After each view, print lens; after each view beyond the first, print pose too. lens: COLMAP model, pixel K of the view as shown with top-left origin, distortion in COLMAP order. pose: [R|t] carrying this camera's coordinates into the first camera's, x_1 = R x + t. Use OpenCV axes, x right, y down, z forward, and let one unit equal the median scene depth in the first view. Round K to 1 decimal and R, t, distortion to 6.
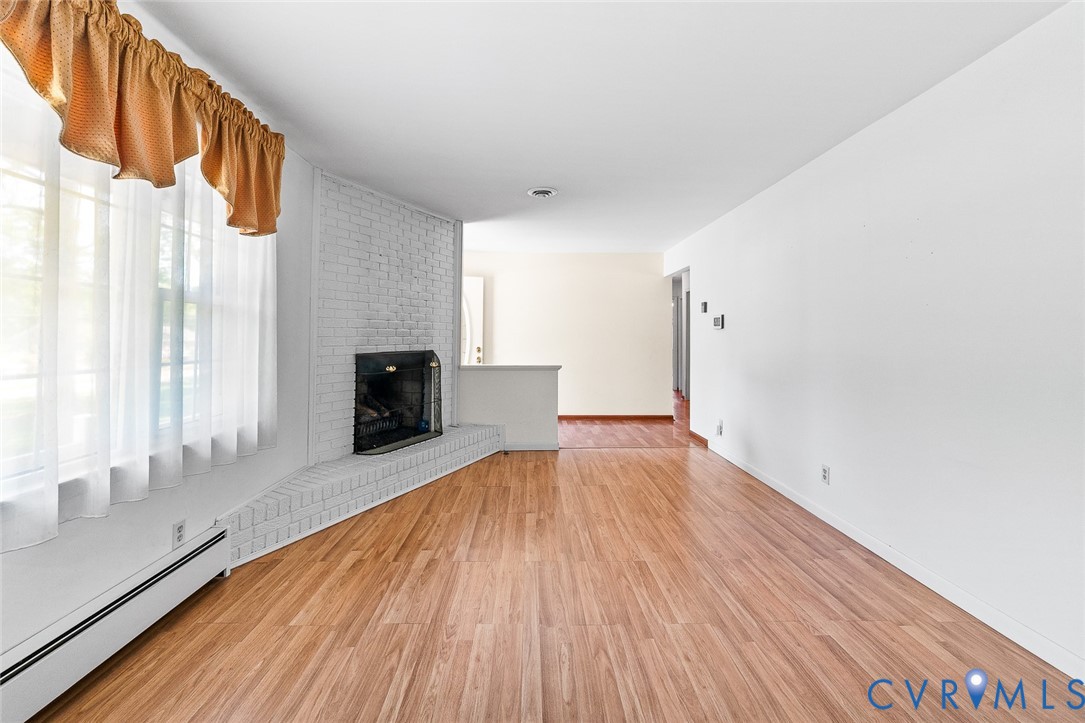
lens RADIAL K [[445.3, 0, 539.7], [0, 445.3, 320.0], [0, 0, 1]] dist [-0.008178, 0.002607]
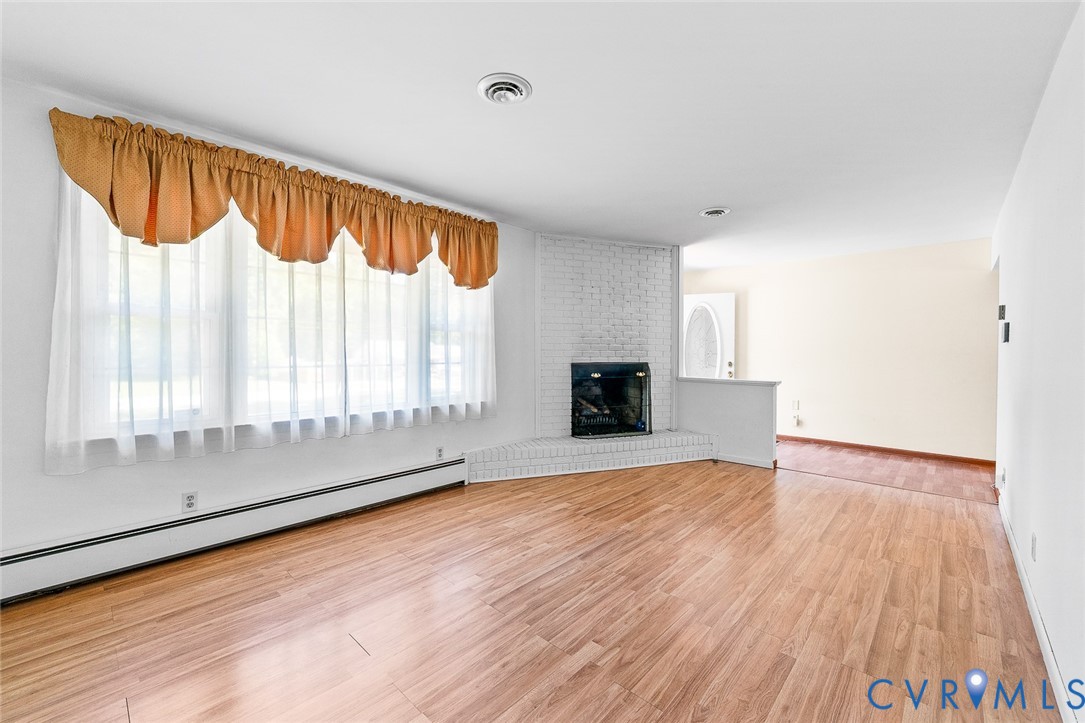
lens RADIAL K [[445.3, 0, 559.2], [0, 445.3, 354.3], [0, 0, 1]] dist [-0.008178, 0.002607]
pose [[0.737330, 0.012419, -0.675418, 0.565861], [0.016946, 0.999176, 0.036871, -0.000890], [0.675320, -0.038631, 0.736512, -0.026969]]
